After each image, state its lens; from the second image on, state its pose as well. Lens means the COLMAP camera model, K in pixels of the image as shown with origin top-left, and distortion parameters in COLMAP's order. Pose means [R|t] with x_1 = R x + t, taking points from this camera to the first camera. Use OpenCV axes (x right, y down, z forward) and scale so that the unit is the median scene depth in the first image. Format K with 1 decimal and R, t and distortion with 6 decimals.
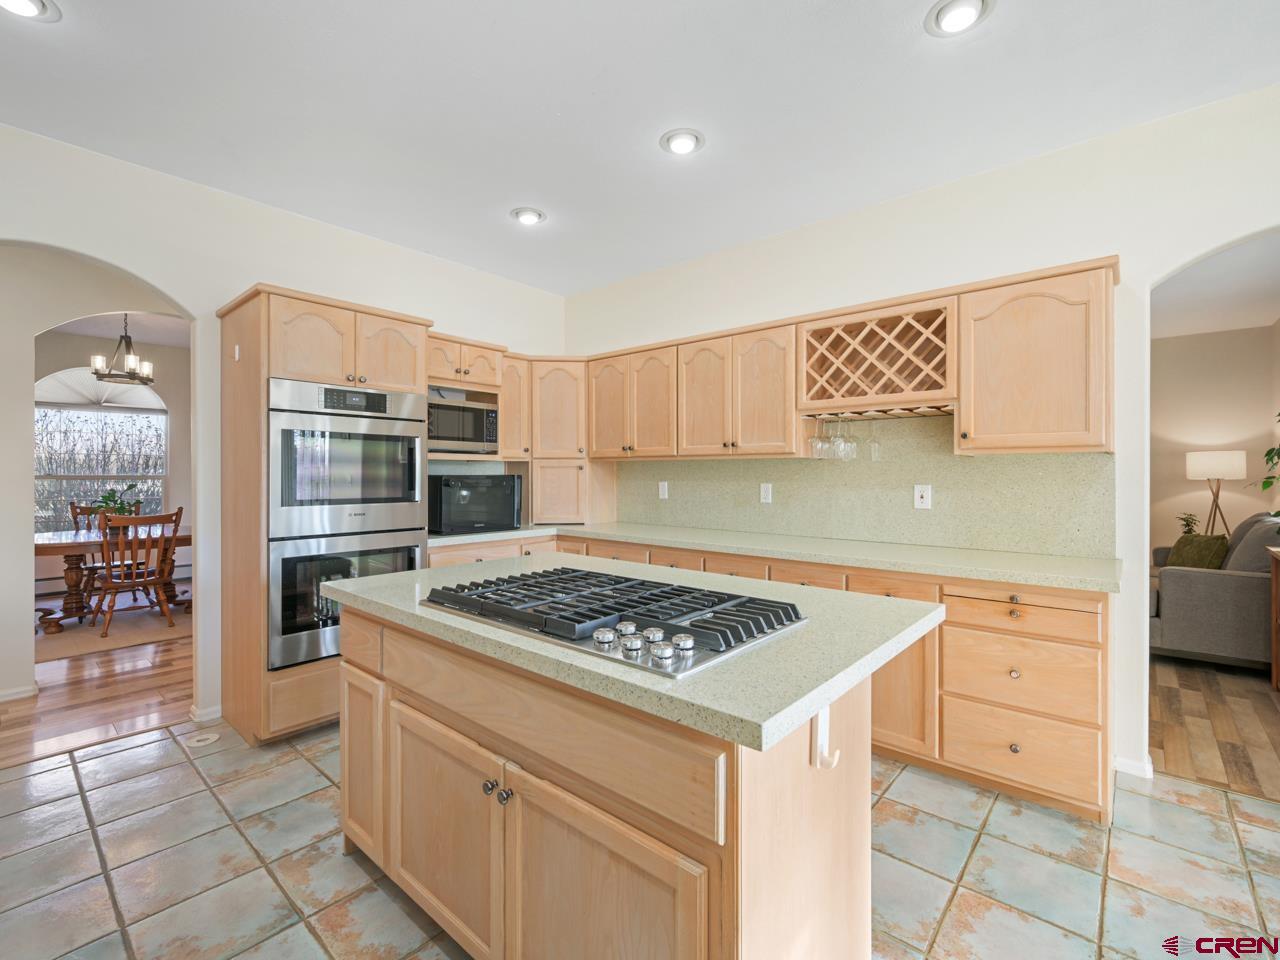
lens RADIAL K [[569.8, 0, 642.4], [0, 569.8, 478.5], [0, 0, 1]] dist [-0.002035, -0.000336]
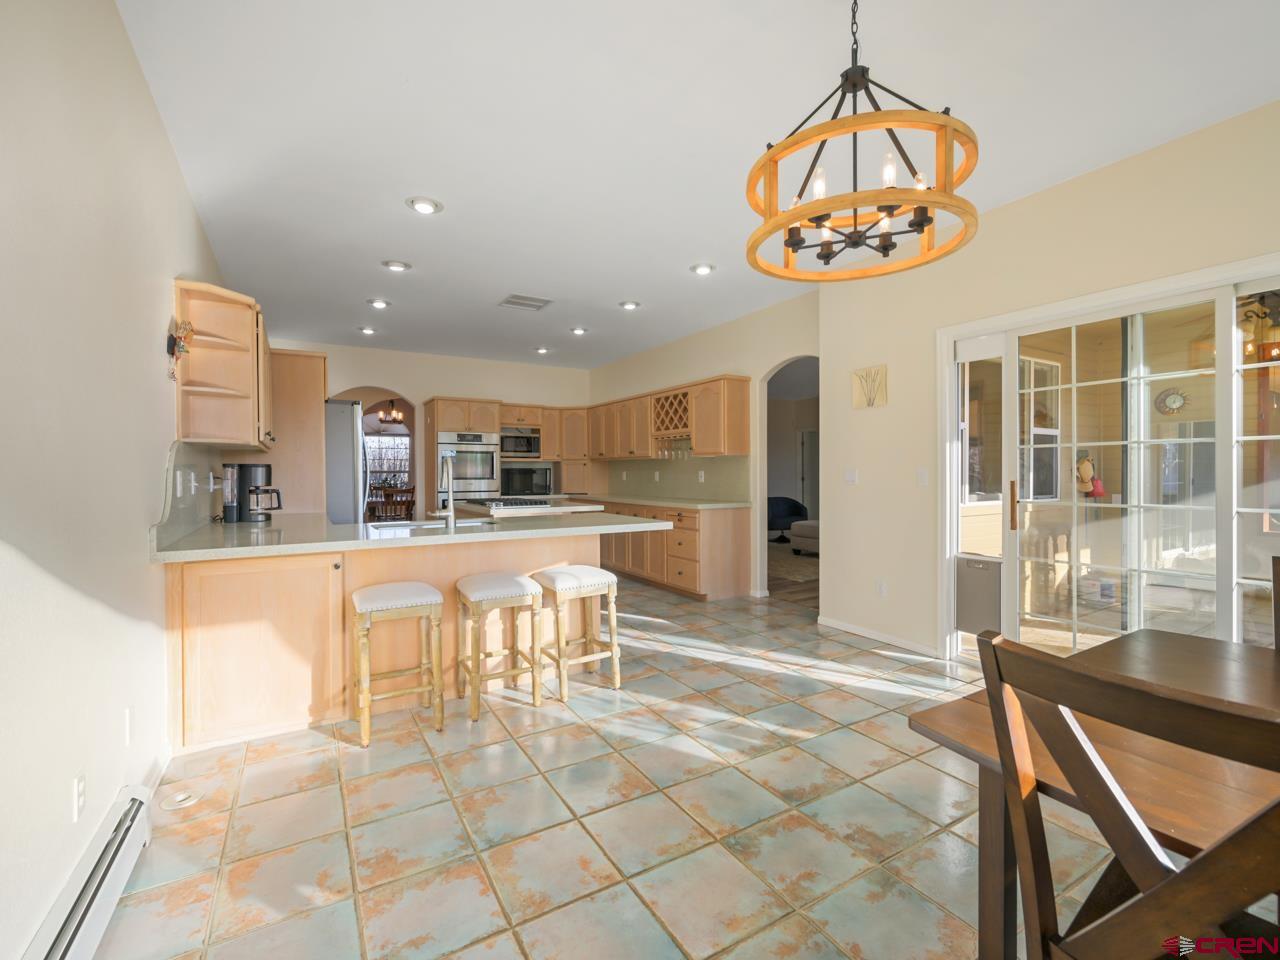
lens RADIAL K [[569.8, 0, 639.3], [0, 569.8, 479.3], [0, 0, 1]] dist [-0.002035, -0.000336]
pose [[0.948767, -0.000846, -0.315976, 0.846221], [0.002622, 0.999983, 0.005193, 0.027645], [0.315967, -0.005755, 0.948753, -0.962423]]
